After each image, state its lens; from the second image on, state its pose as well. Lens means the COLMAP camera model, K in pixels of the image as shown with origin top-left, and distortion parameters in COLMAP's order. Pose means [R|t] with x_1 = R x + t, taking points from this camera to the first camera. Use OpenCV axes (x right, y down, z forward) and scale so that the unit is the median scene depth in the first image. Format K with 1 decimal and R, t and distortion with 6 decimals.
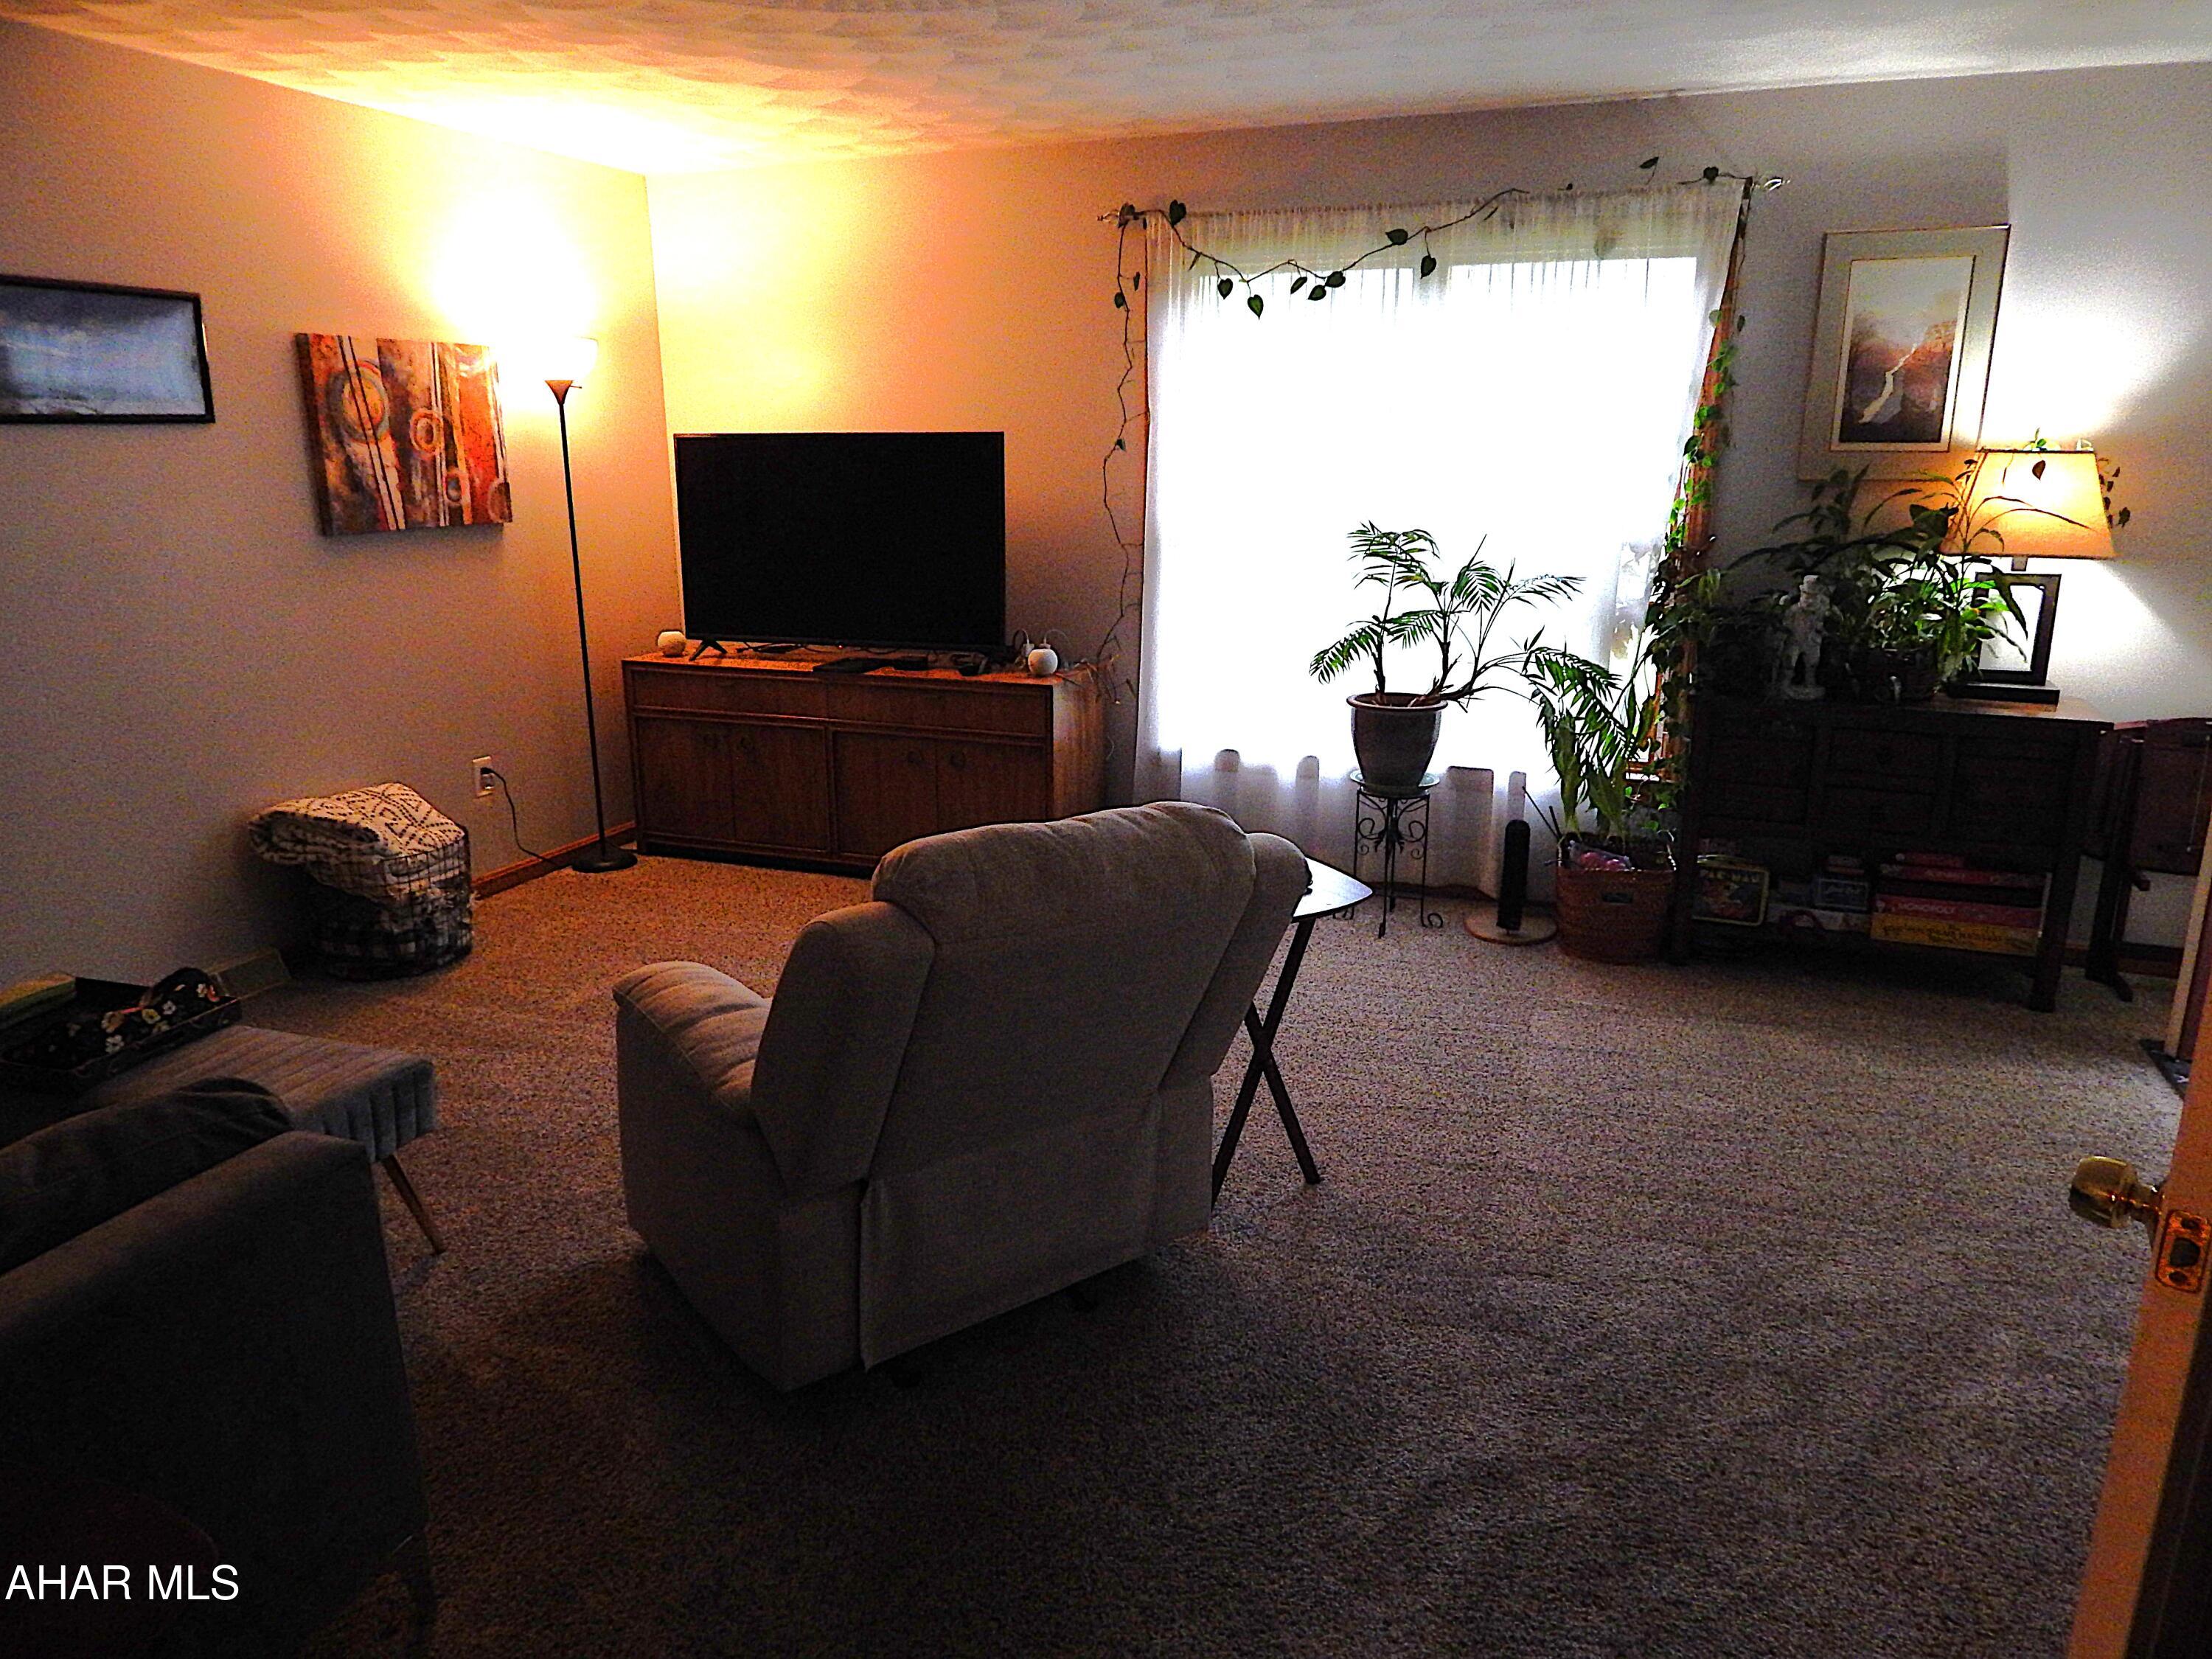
lens RADIAL K [[1460.7, 0, 1116.1], [0, 1460.7, 833.7], [0, 0, 1]] dist [0.000352, -0.015611]
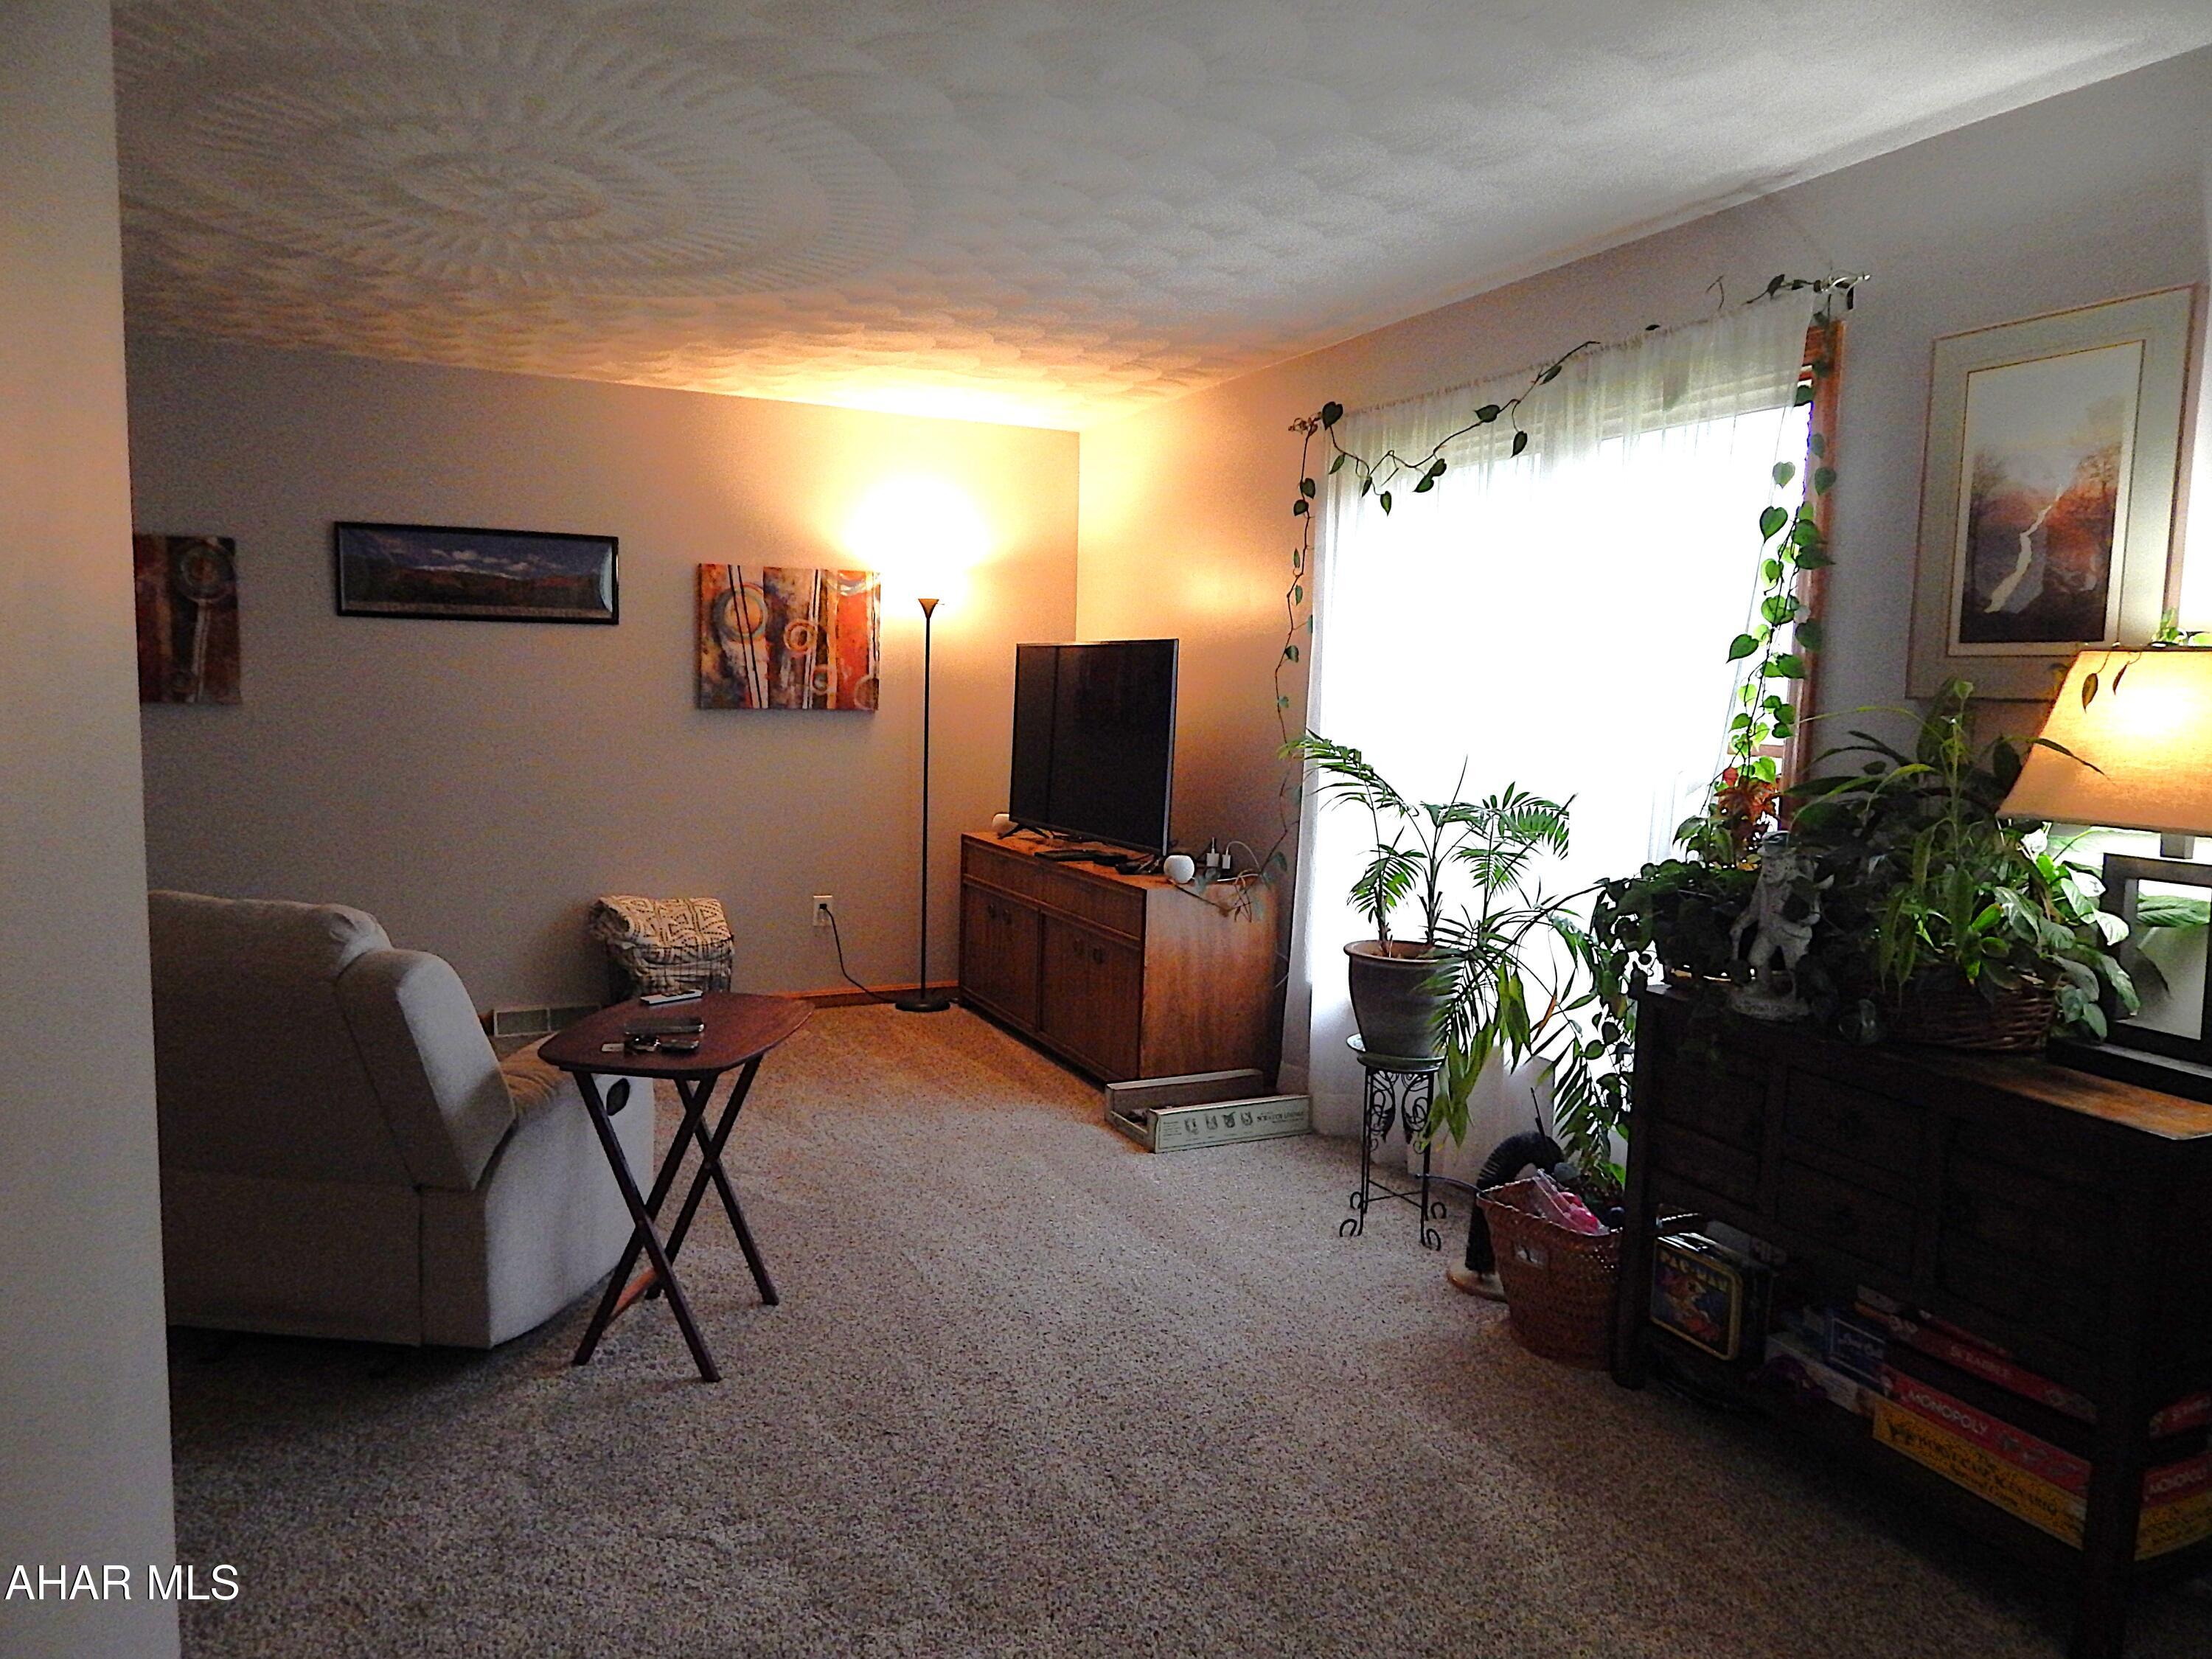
lens RADIAL K [[1482.1, 0, 1106.0], [0, 1482.1, 829.5], [0, 0, 1]] dist [-0.001328, -0.002517]
pose [[0.714945, 0.088844, -0.693513, 0.674565], [-0.207346, 0.974215, -0.088950, -0.050994], [0.667729, 0.207392, 0.714932, 0.292859]]
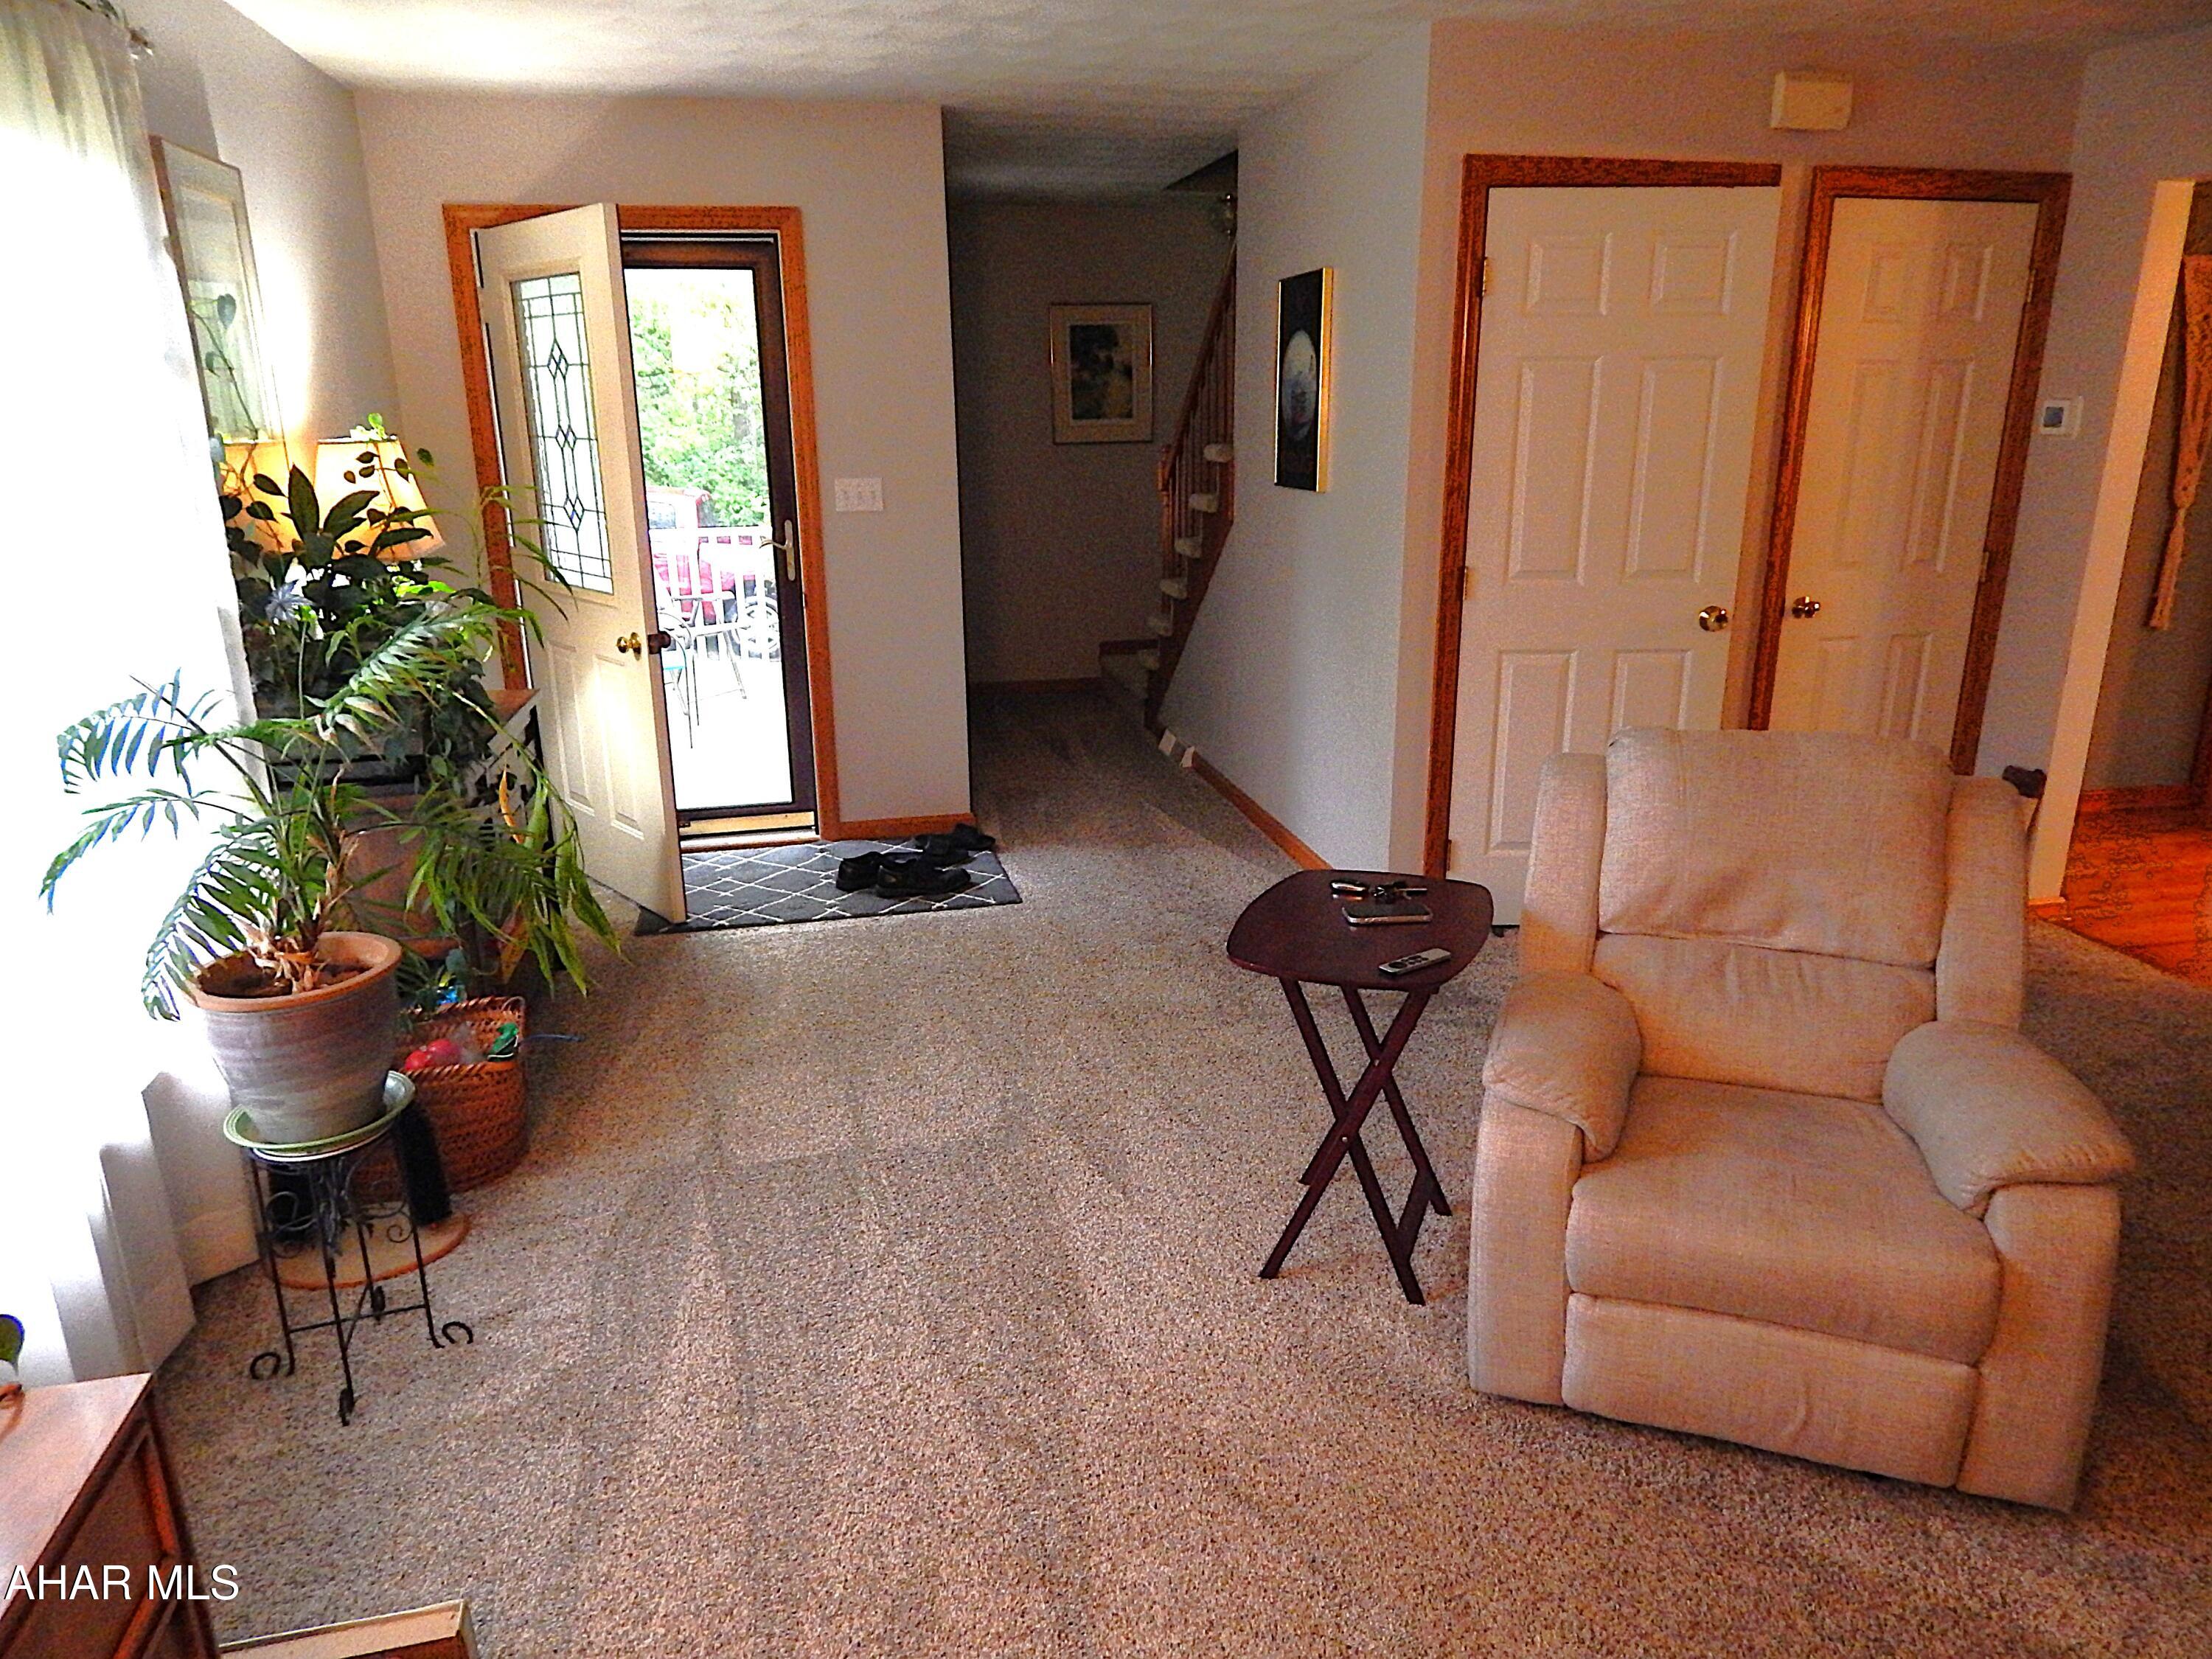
lens RADIAL K [[1458.5, 0, 1110.4], [0, 1458.5, 821.2], [0, 0, 1]] dist [0.007033, -0.009731]
pose [[-0.544067, -0.236374, 0.805058, -0.377324], [0.227740, 0.881874, 0.412836, -0.295203], [-0.807543, 0.407954, -0.425967, 1.012541]]
